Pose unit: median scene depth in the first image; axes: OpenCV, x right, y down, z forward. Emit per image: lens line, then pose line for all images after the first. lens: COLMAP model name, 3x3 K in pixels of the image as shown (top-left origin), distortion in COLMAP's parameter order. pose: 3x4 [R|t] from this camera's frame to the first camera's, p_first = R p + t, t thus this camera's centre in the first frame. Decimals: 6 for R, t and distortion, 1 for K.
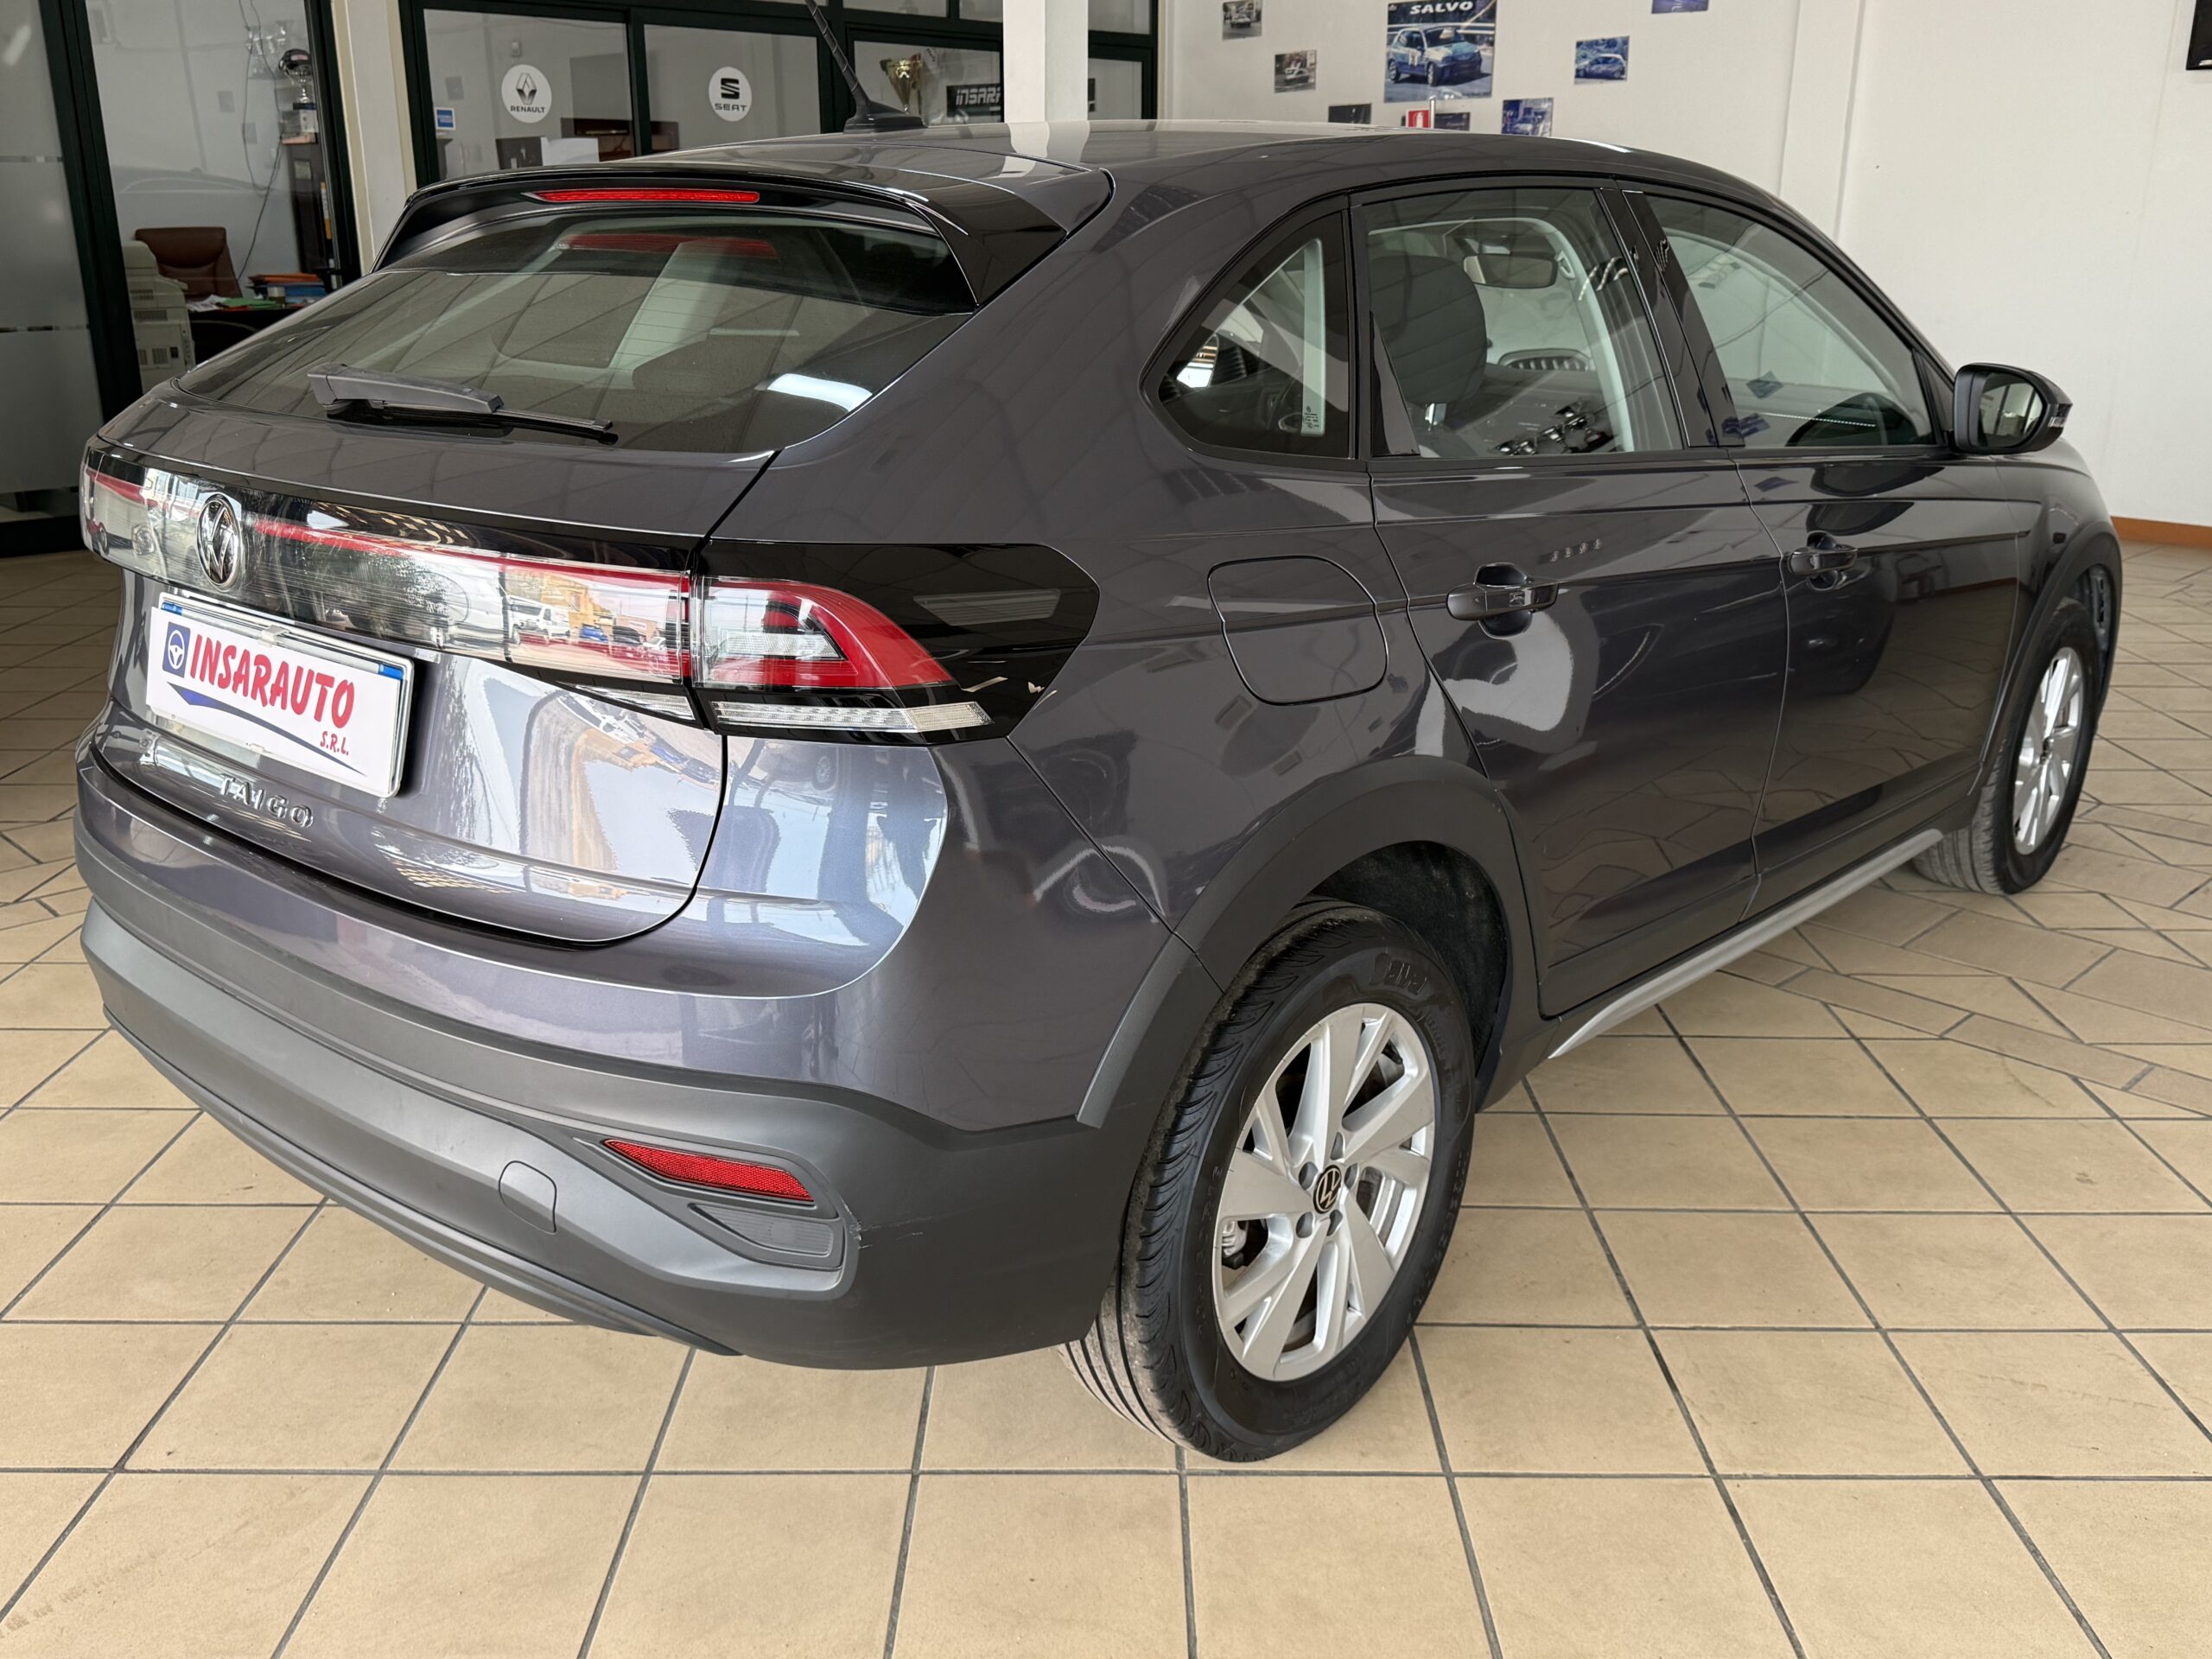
lens RADIAL K [[1974.9, 0, 1104.7], [0, 1974.9, 824.8], [0, 0, 1]] dist [0.052214, -0.092537]
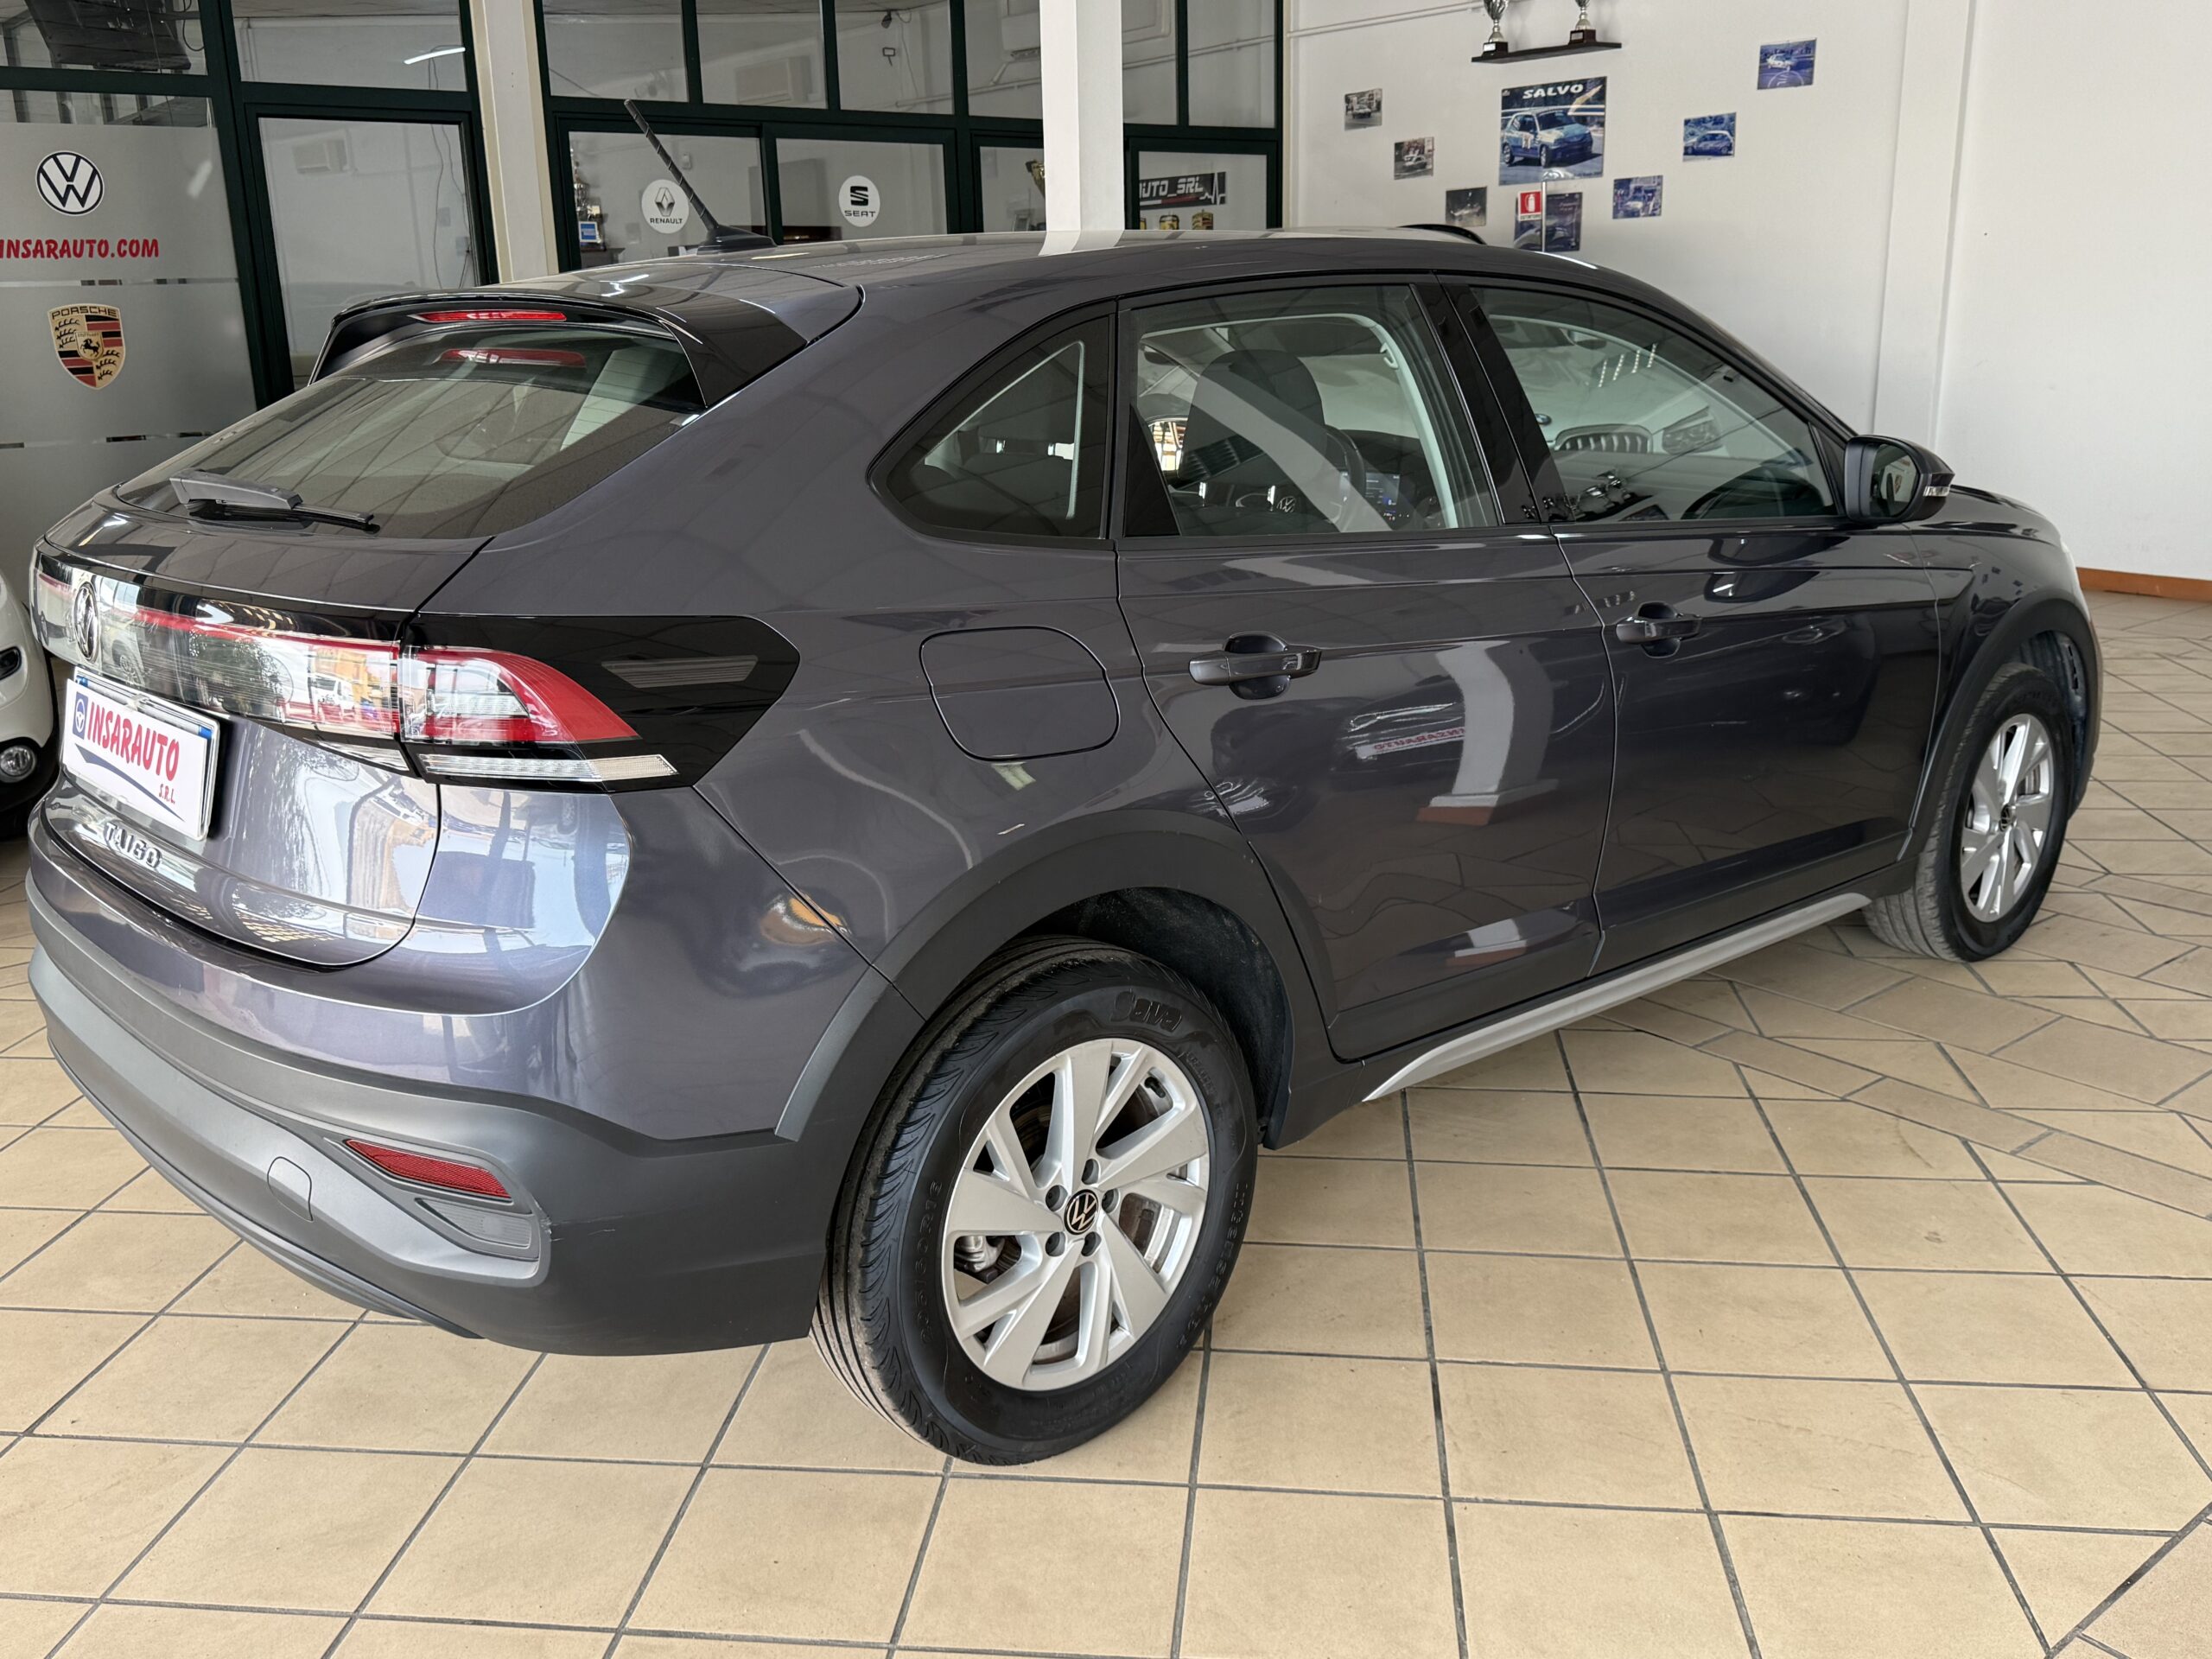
lens RADIAL K [[1974.9, 0, 1098.5], [0, 1974.9, 819.9], [0, 0, 1]] dist [0.052214, -0.092537]
pose [[0.993193, 0.003000, -0.116441, 0.246927], [-0.007824, 0.999129, -0.040993, 0.014963], [0.116216, 0.041625, 0.992351, -0.074549]]
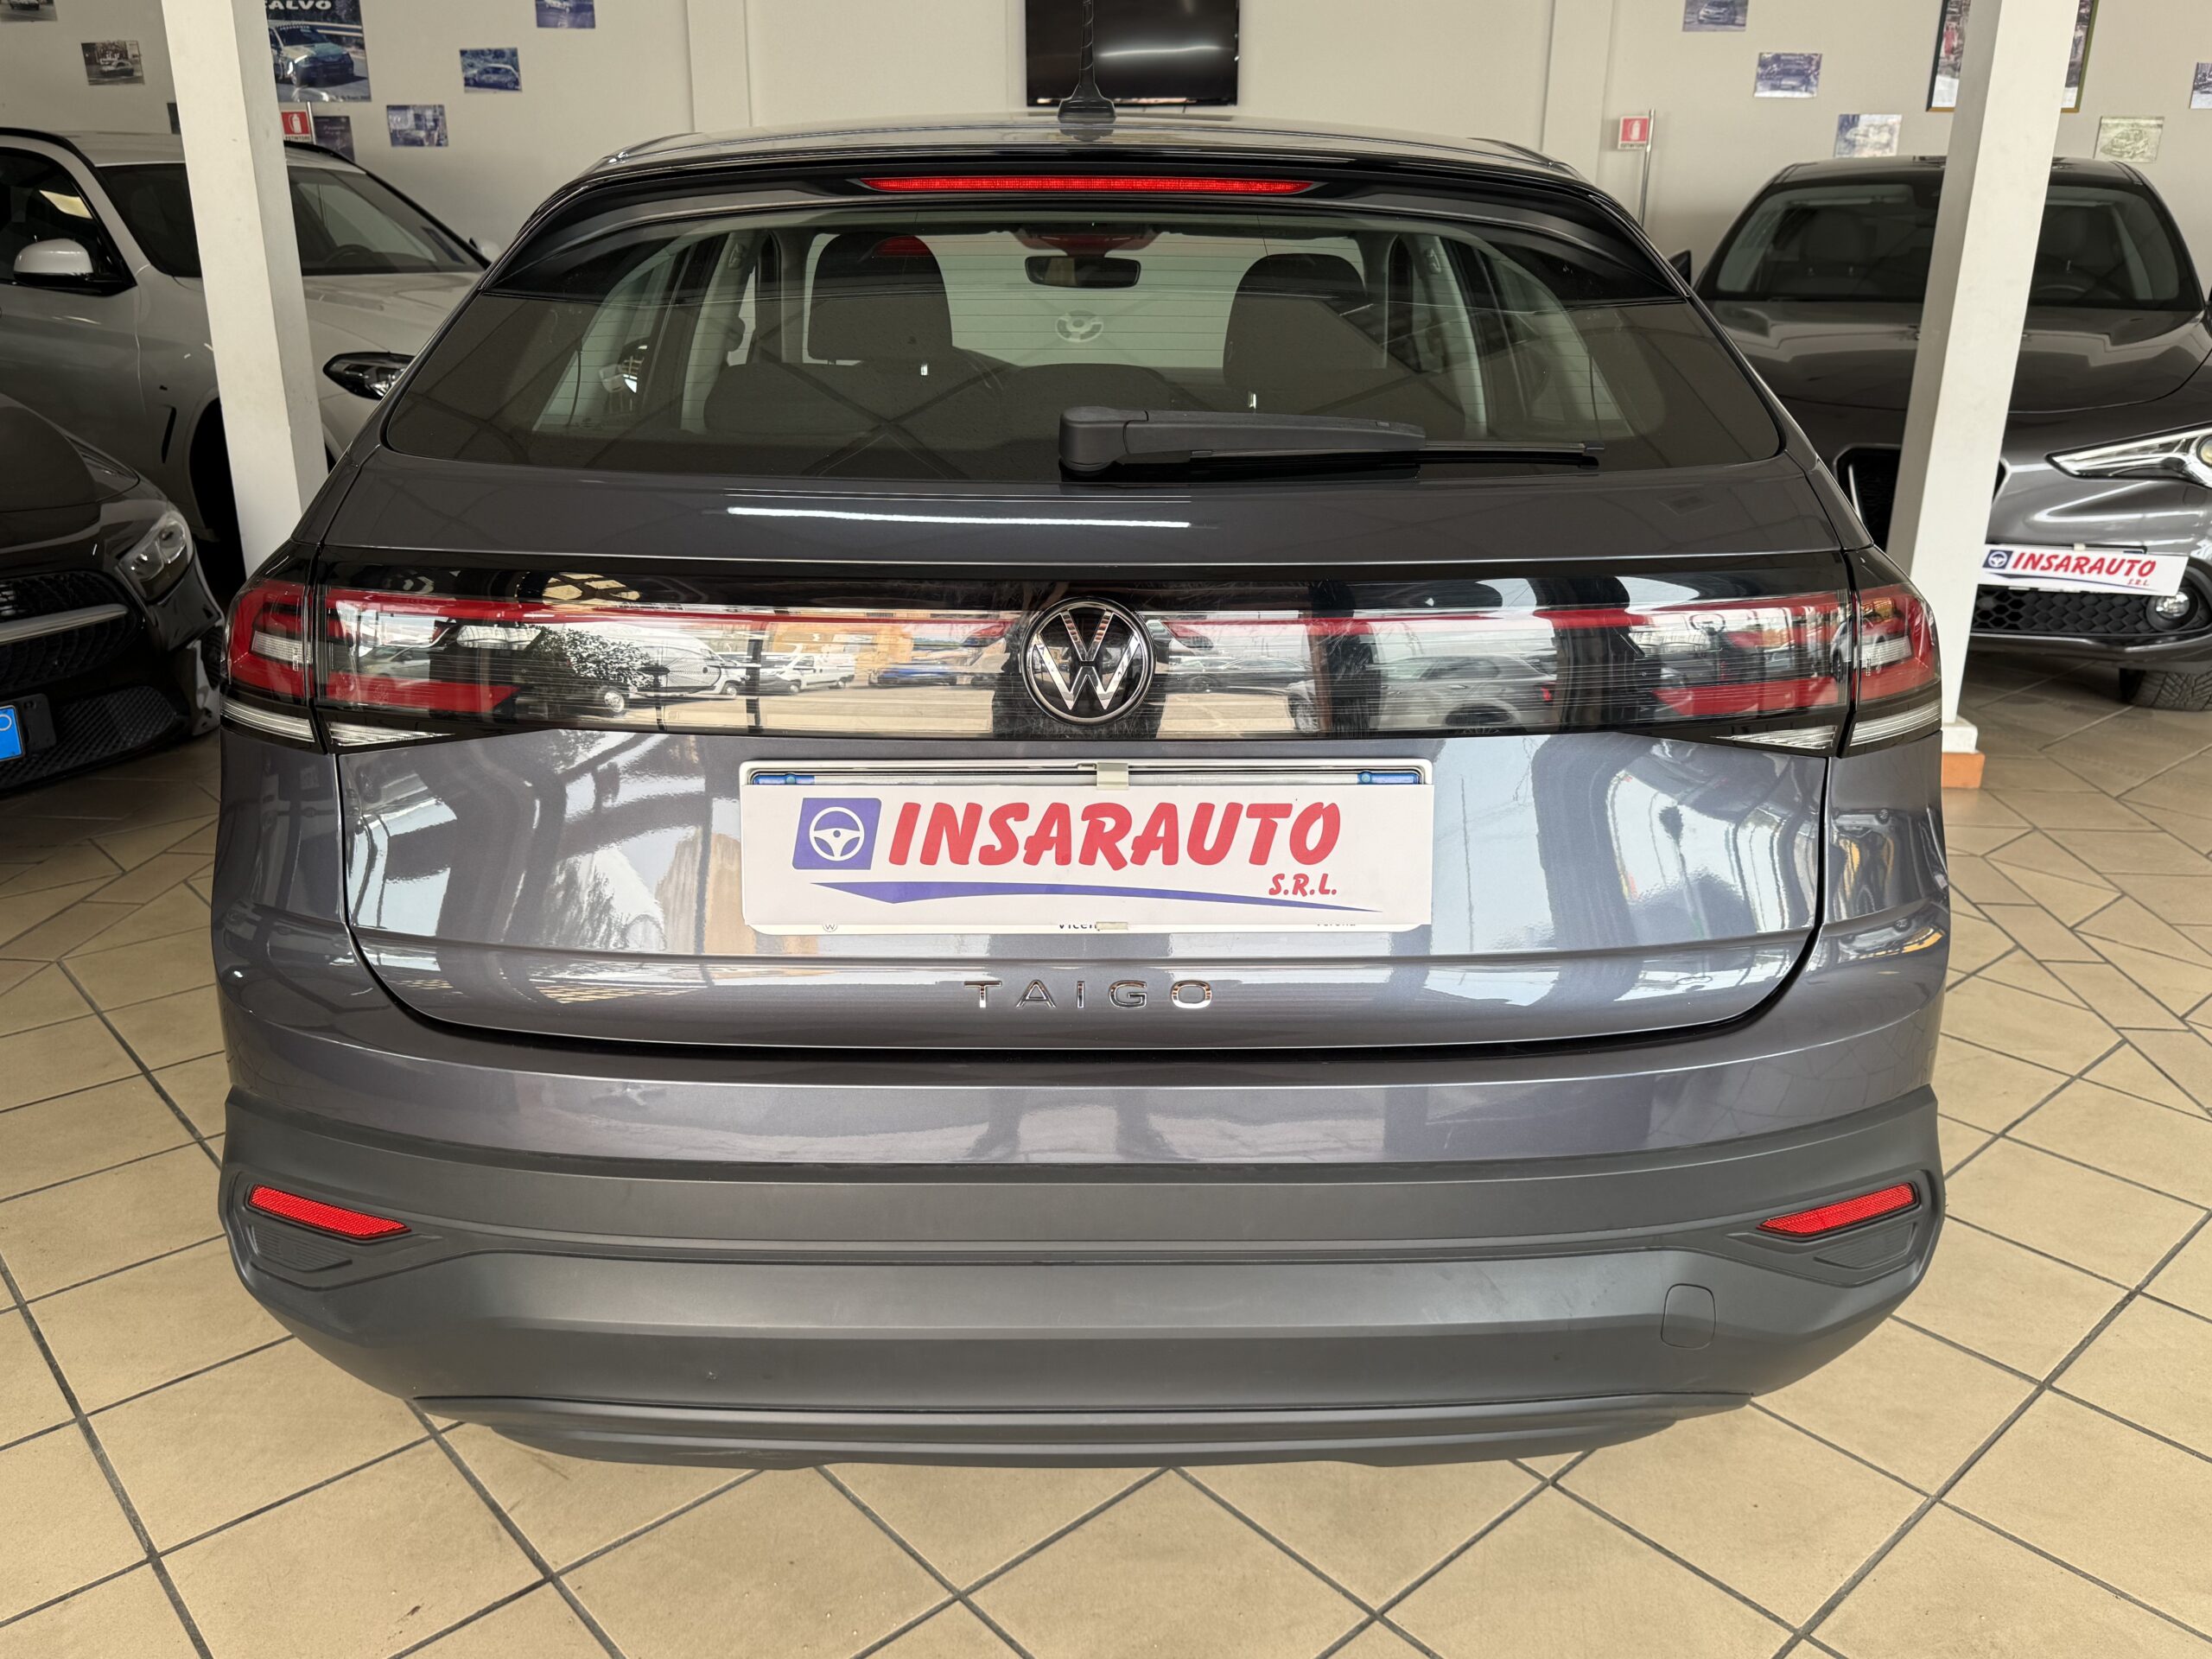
lens RADIAL K [[1786.3, 0, 1095.8], [0, 1786.3, 831.5], [0, 0, 1]] dist [0.015310, -0.004958]
pose [[0.739416, -0.218722, 0.636730, -0.760534], [0.200924, 0.974348, 0.101369, -0.127738], [-0.642568, 0.052981, 0.764395, 0.439444]]
